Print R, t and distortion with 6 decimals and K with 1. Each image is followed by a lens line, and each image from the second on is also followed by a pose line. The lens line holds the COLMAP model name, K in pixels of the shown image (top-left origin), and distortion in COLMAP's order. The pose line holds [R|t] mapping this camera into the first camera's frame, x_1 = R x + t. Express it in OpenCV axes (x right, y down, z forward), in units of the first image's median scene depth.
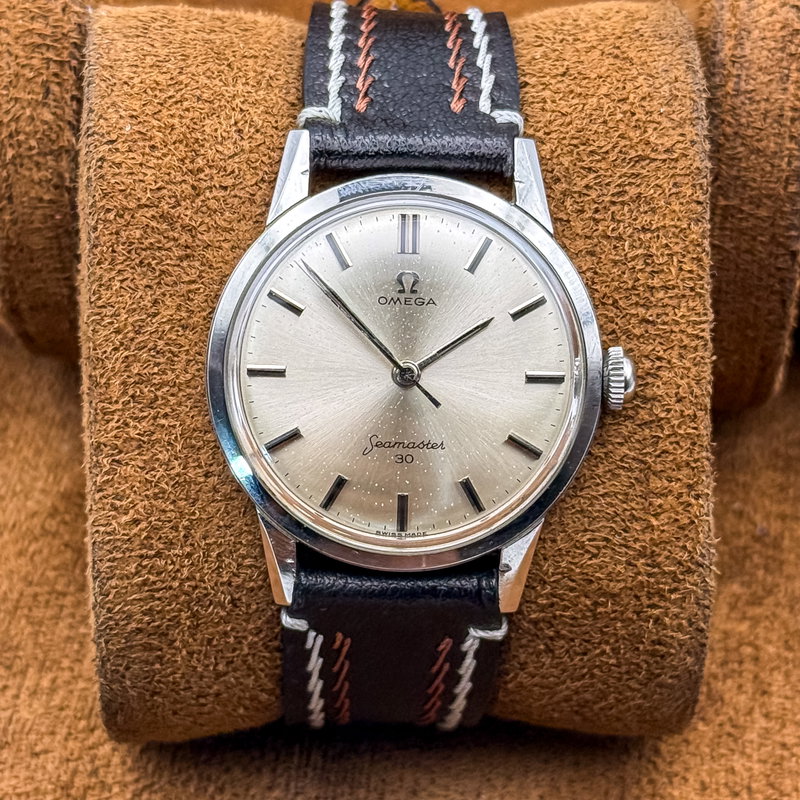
lens RADIAL K [[2456.8, 0, 400.0], [0, 2456.8, 400.0], [0, 0, 1]] dist [0.153256, 0.214578]
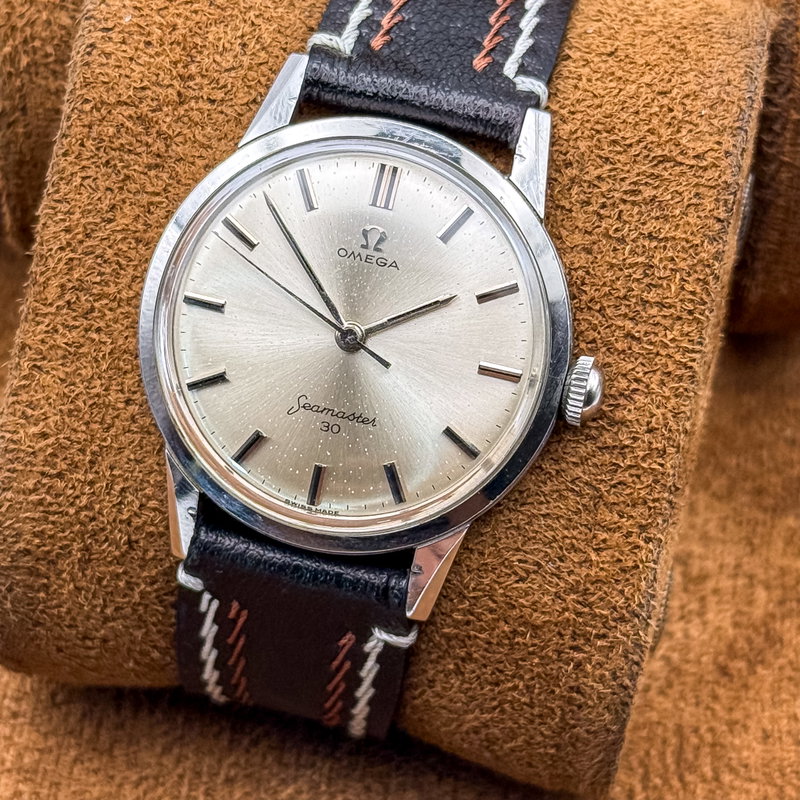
lens RADIAL K [[2456.8, 0, 400.0], [0, 2456.8, 400.0], [0, 0, 1]] dist [0.153256, 0.214578]
pose [[0.969198, 0.207741, -0.132286, 0.141609], [-0.209244, 0.977860, 0.002590, 0.005981], [0.129896, 0.025170, 0.991208, 0.097864]]
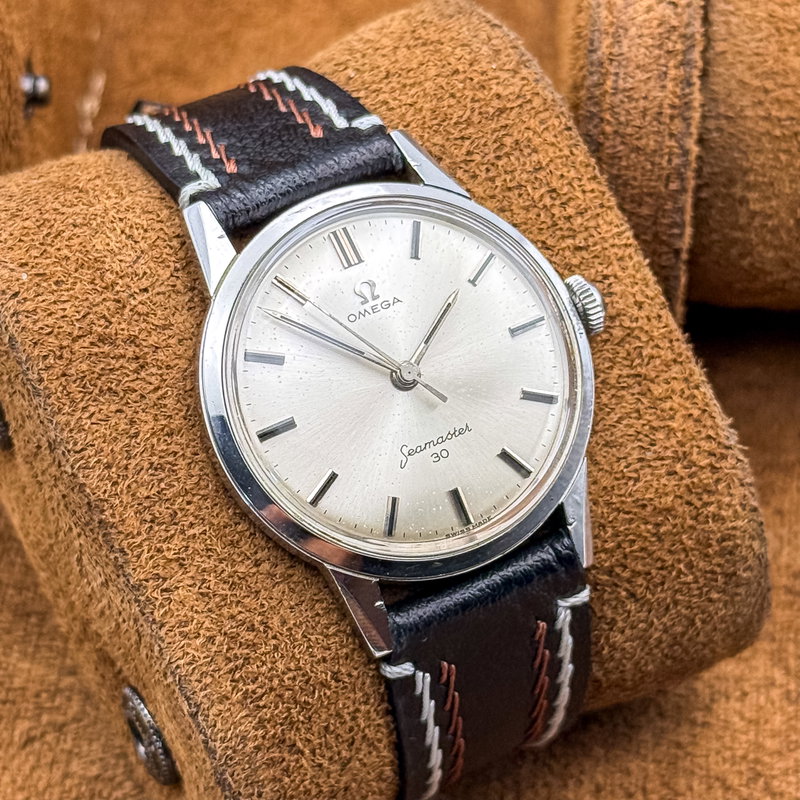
lens RADIAL K [[2456.8, 0, 400.0], [0, 2456.8, 400.0], [0, 0, 1]] dist [0.153256, 0.214578]
pose [[0.877617, -0.394099, 0.272898, -0.263887], [0.434799, 0.894146, -0.107017, 0.099485], [-0.201836, 0.212576, 0.956072, 0.062655]]
